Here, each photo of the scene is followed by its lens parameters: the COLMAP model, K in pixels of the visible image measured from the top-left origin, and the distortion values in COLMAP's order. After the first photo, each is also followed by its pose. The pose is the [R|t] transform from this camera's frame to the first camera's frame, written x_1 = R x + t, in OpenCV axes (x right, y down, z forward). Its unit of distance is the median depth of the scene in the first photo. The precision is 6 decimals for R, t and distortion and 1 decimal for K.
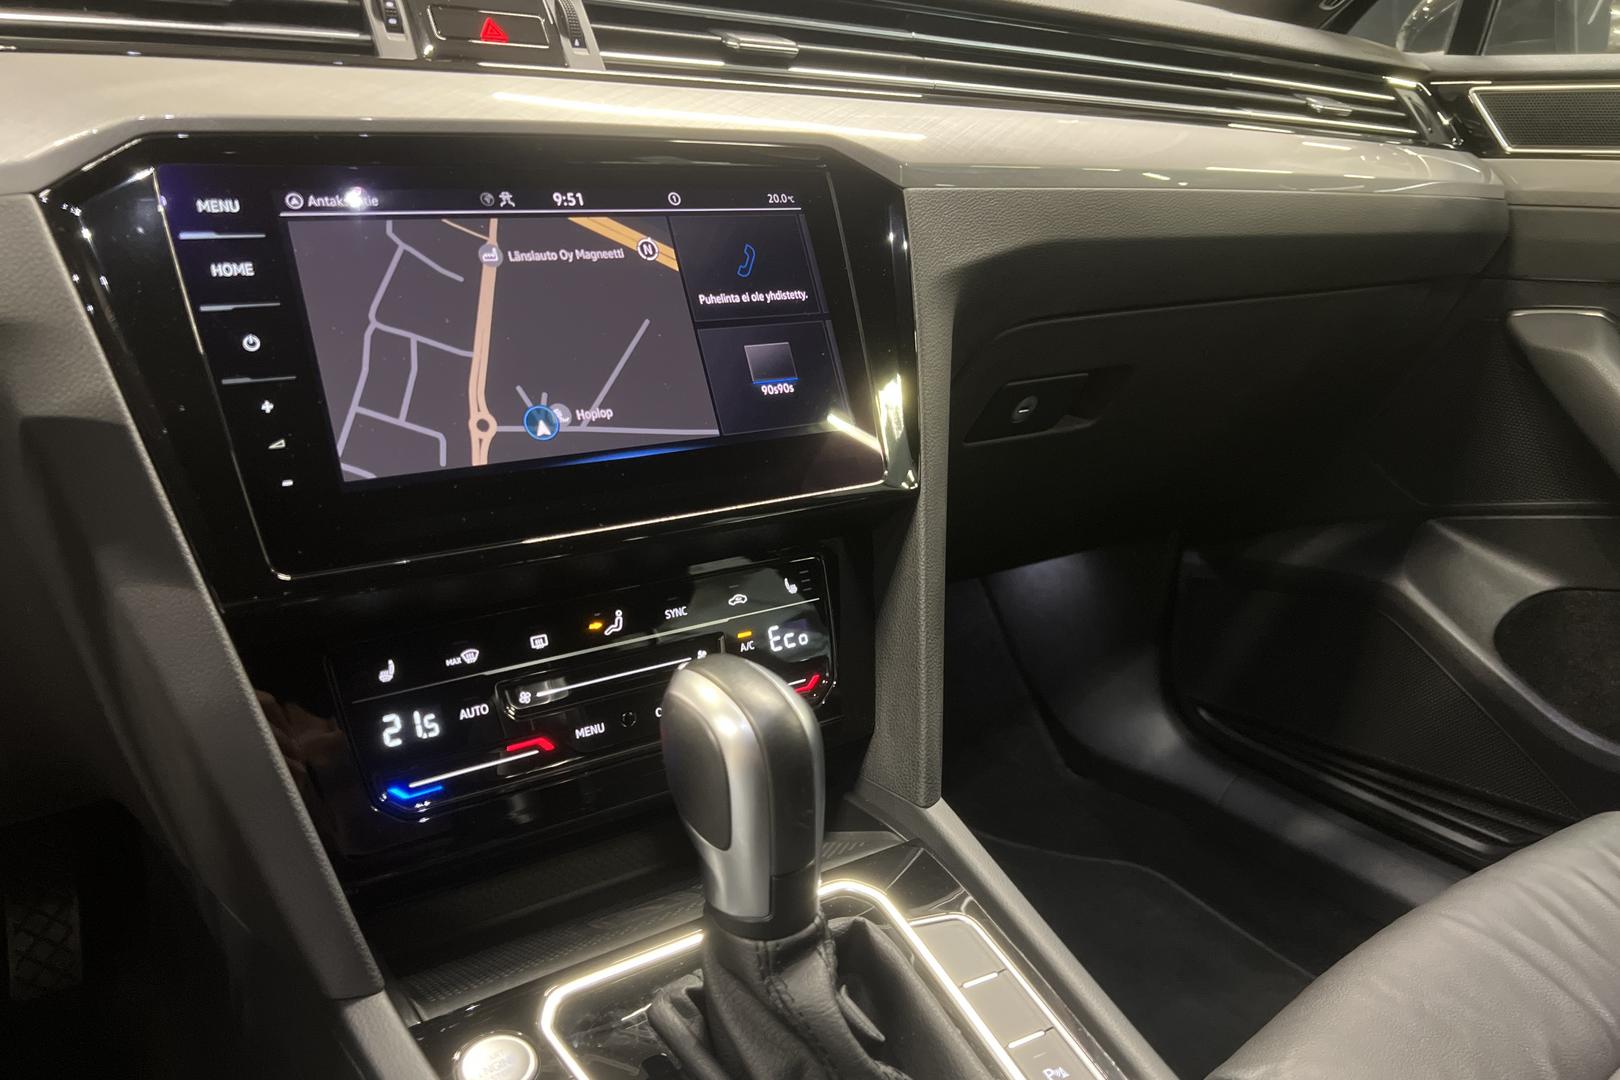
lens RADIAL K [[1216.9, 0, 808.4], [0, 1216.9, 546.1], [0, 0, 1]] dist [0.021711, -0.048843]
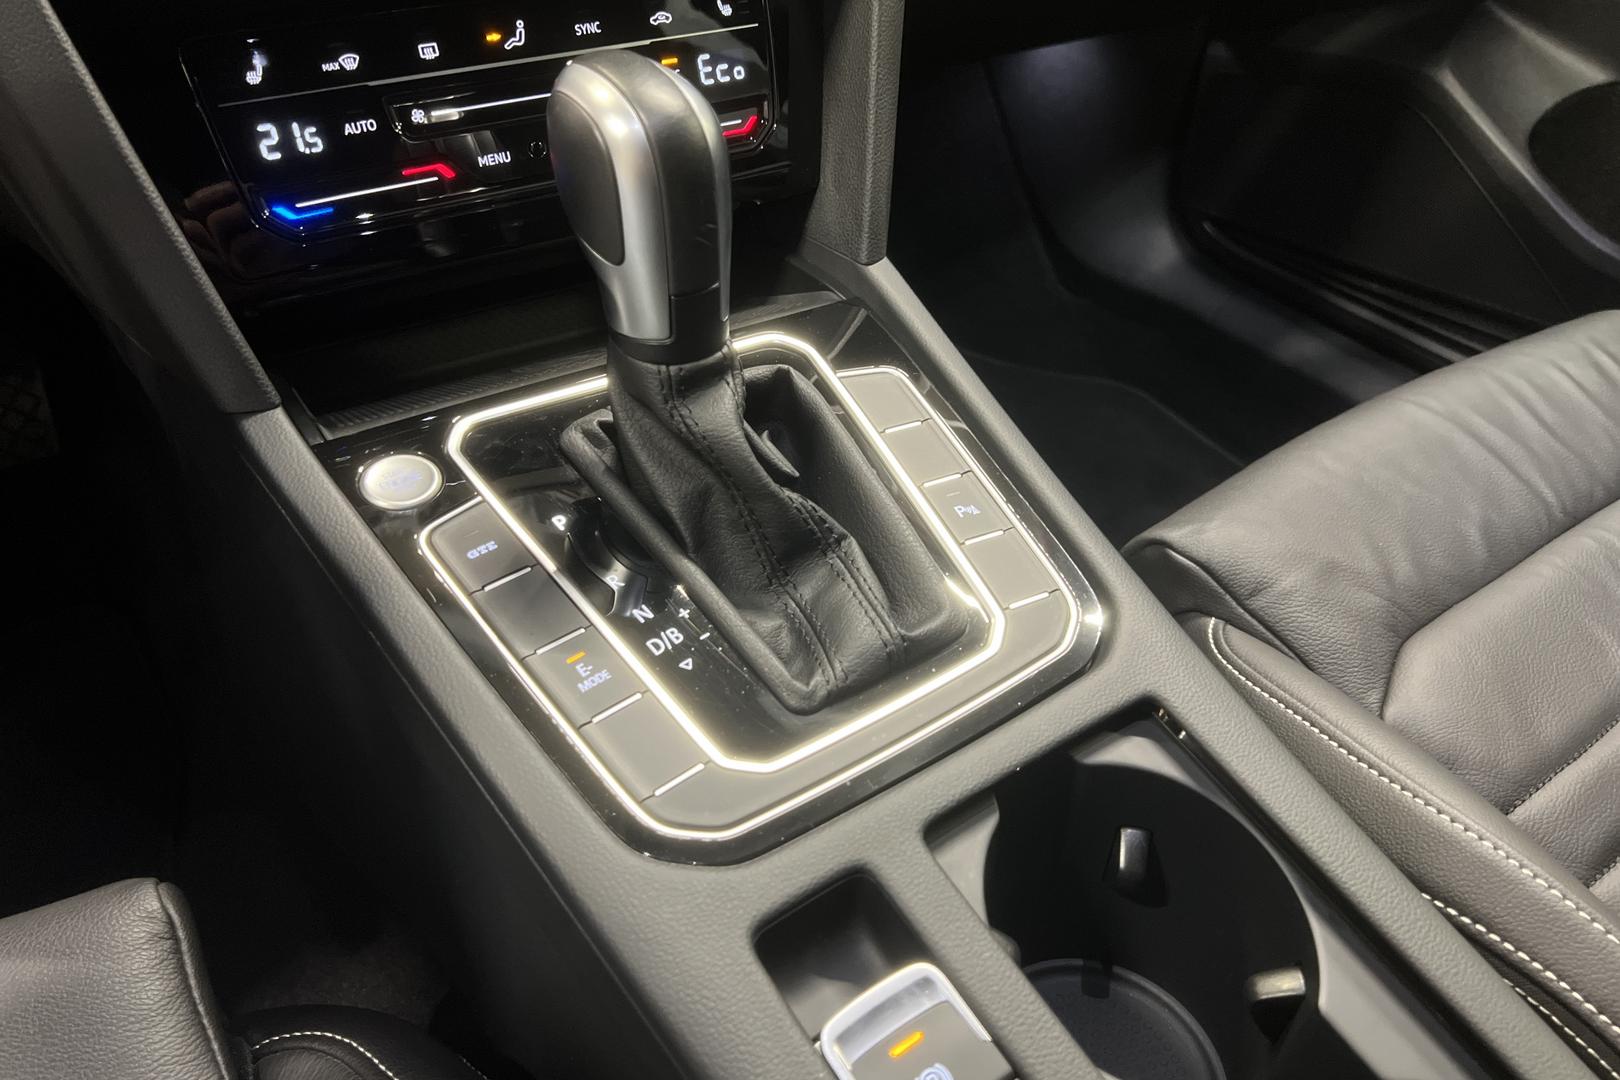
lens RADIAL K [[1216.9, 0, 808.4], [0, 1216.9, 546.1], [0, 0, 1]] dist [0.021711, -0.048843]
pose [[0.999546, 0.025048, -0.016744, 0.081220], [-0.017653, 0.937235, 0.348251, 0.102616], [0.024416, -0.347798, 0.937252, 0.042855]]
